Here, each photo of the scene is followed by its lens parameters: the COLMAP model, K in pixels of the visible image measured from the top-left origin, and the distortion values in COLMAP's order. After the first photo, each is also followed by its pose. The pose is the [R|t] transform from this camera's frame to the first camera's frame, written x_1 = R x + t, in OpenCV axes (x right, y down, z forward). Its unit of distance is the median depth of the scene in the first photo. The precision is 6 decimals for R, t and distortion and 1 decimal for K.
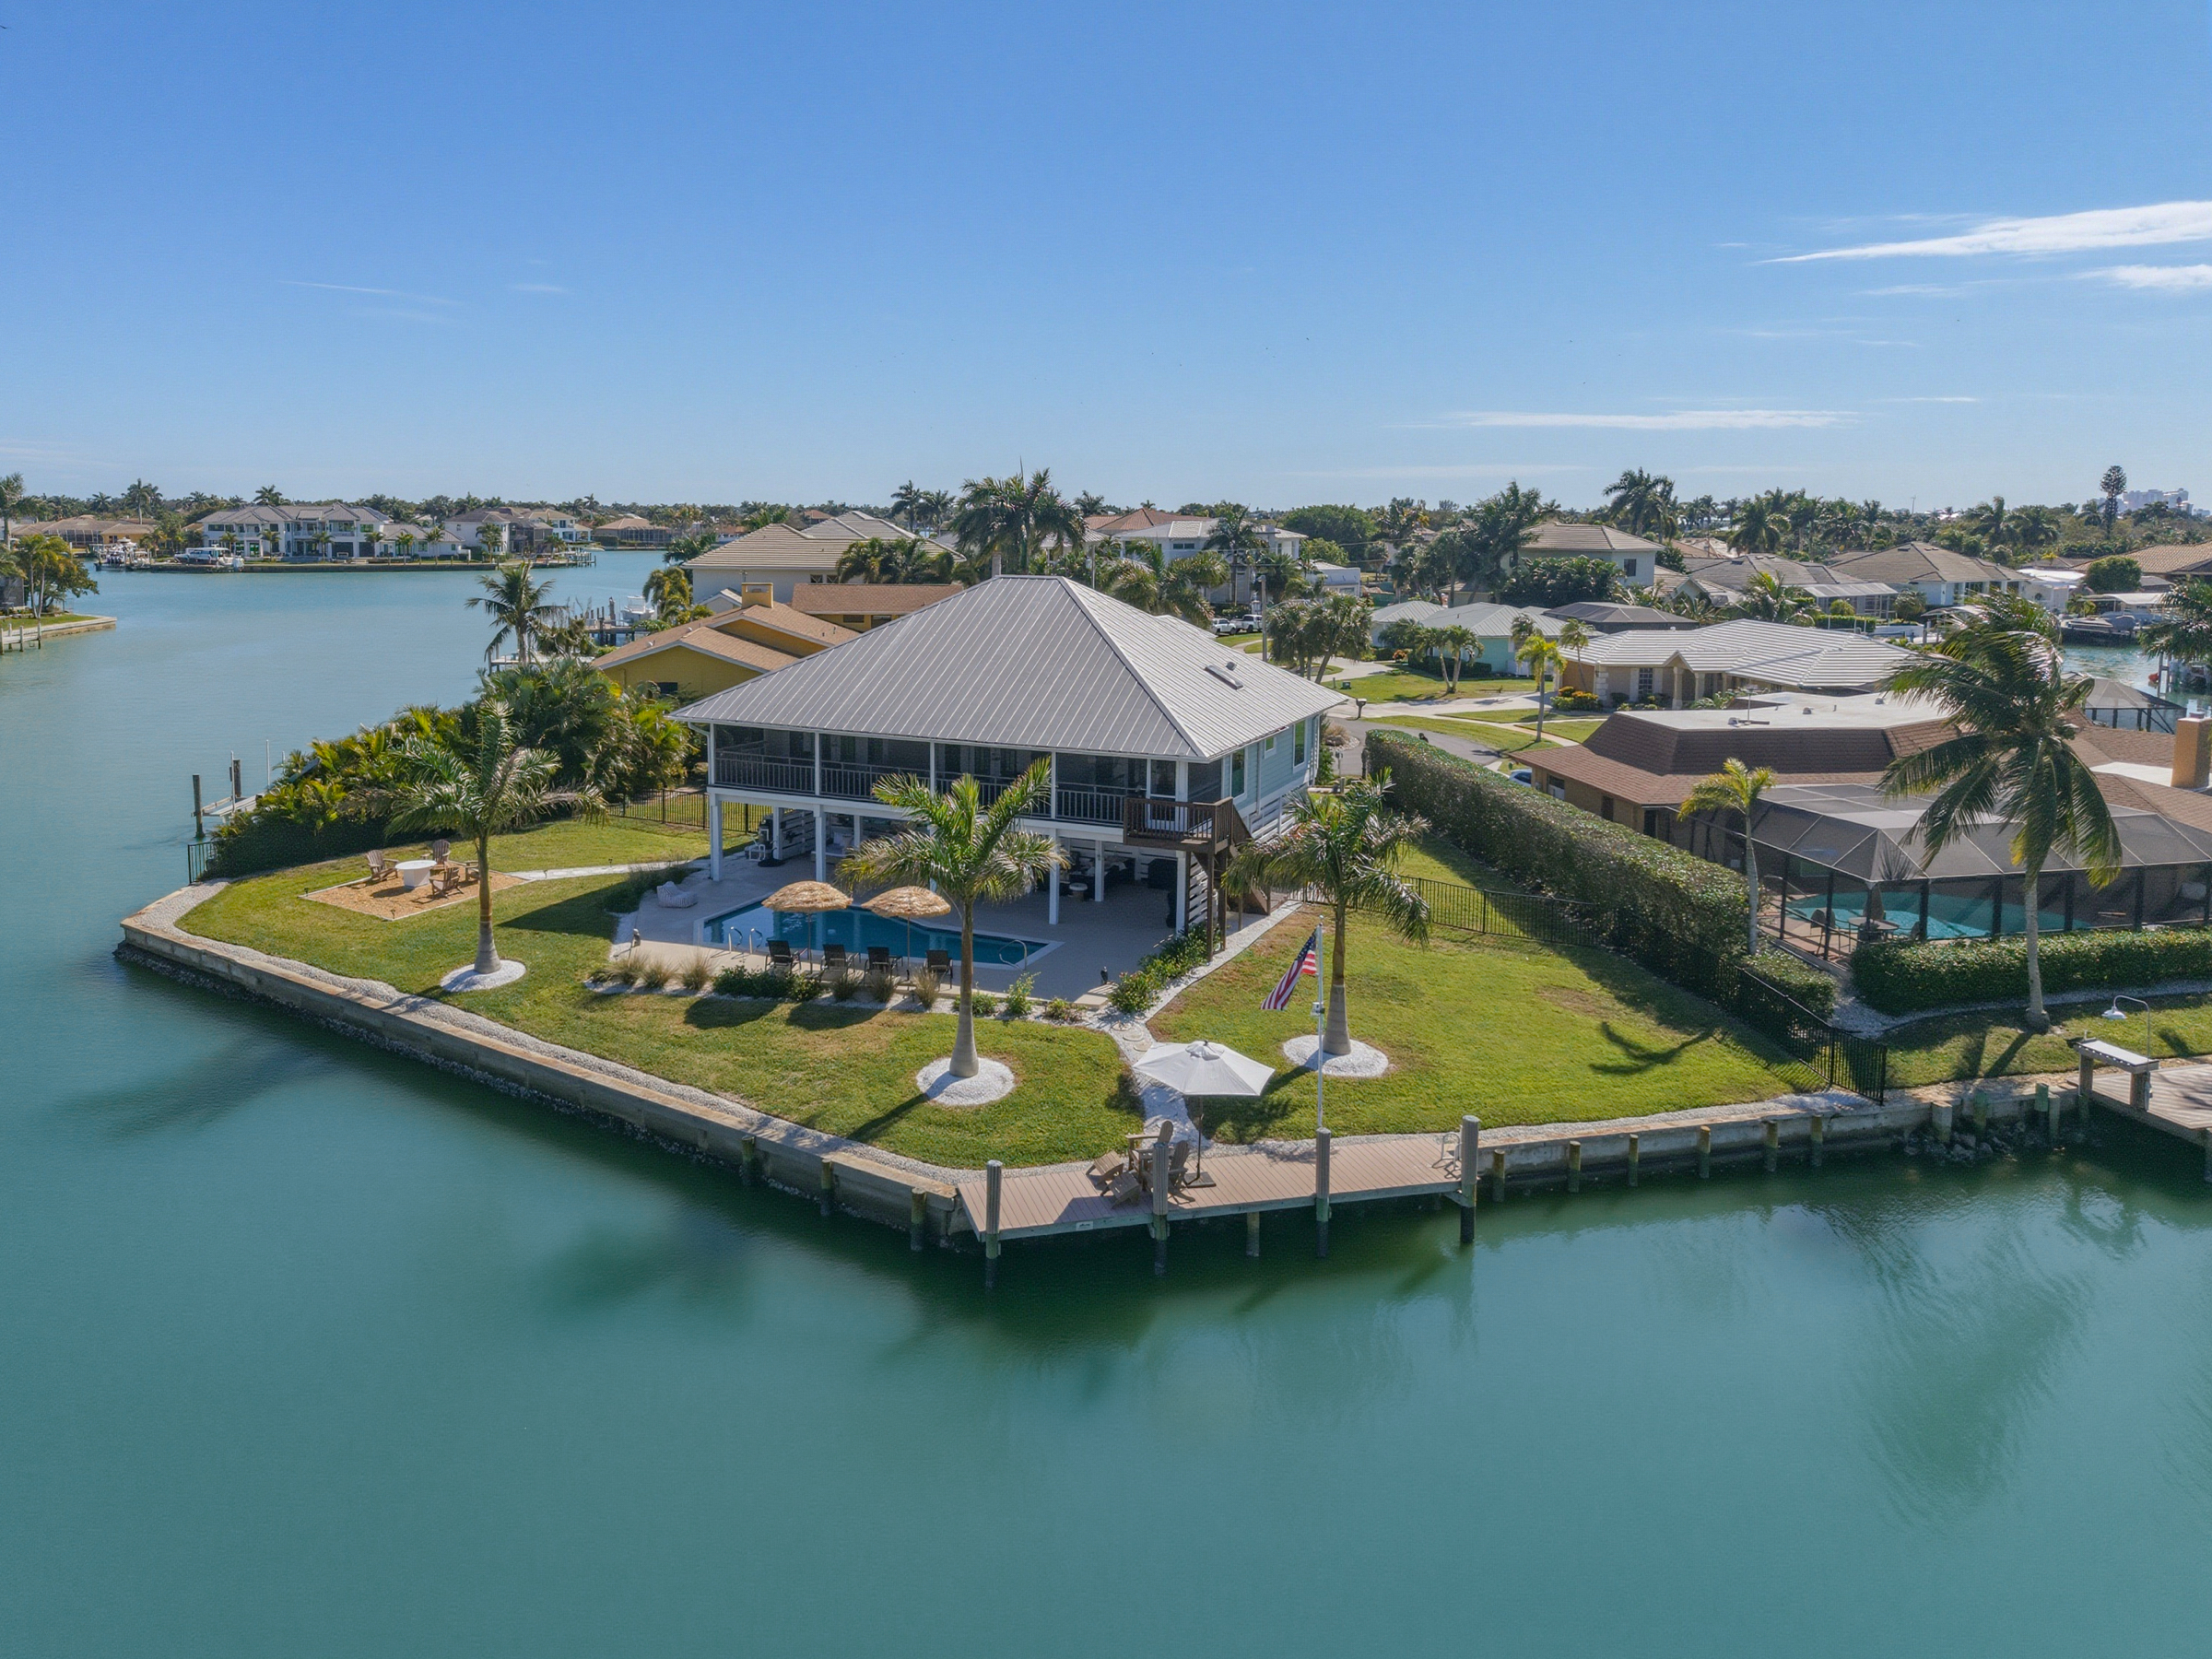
lens RADIAL K [[1594.7, 0, 1105.2], [0, 1594.7, 685.1], [0, 0, 1]] dist [0.005641, 0.001481]
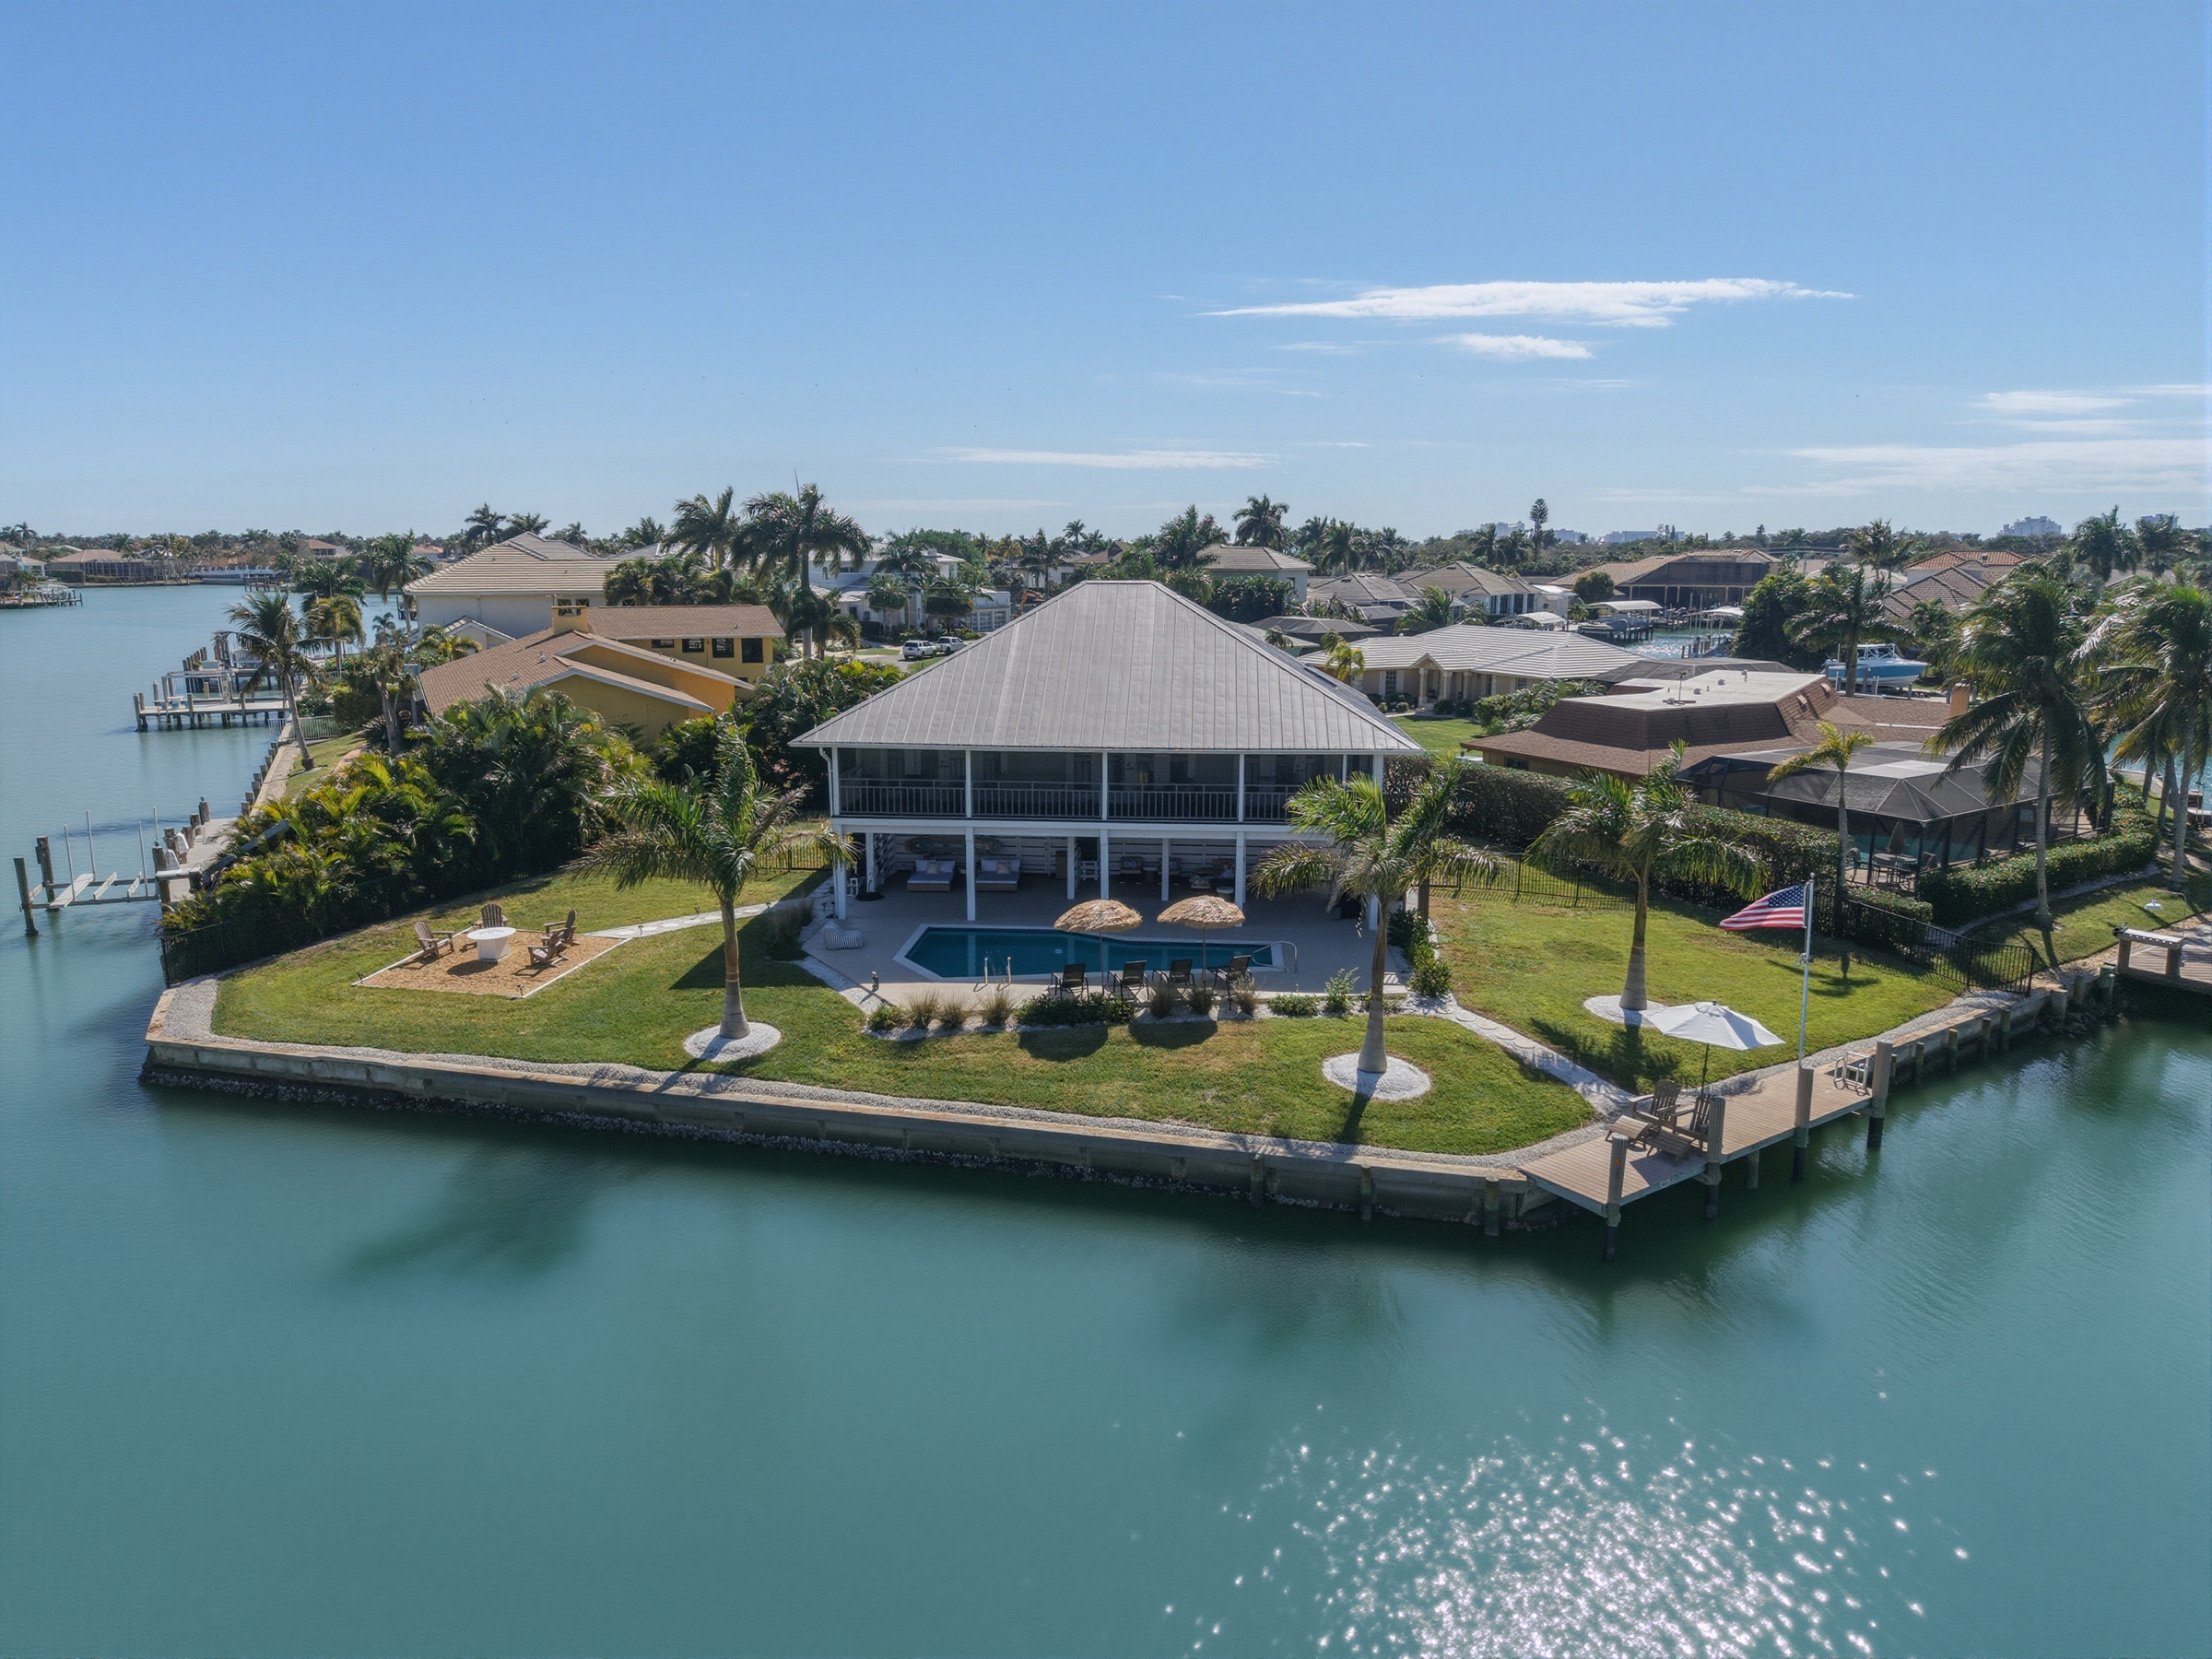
lens RADIAL K [[1513.7, 0, 1106.0], [0, 1513.7, 829.5], [0, 0, 1]] dist [0.070016, -0.121501]
pose [[0.928339, -0.071752, 0.364743, -0.417675], [0.044387, 0.995571, 0.082874, 0.005676], [-0.369074, -0.060746, 0.927413, 0.133239]]
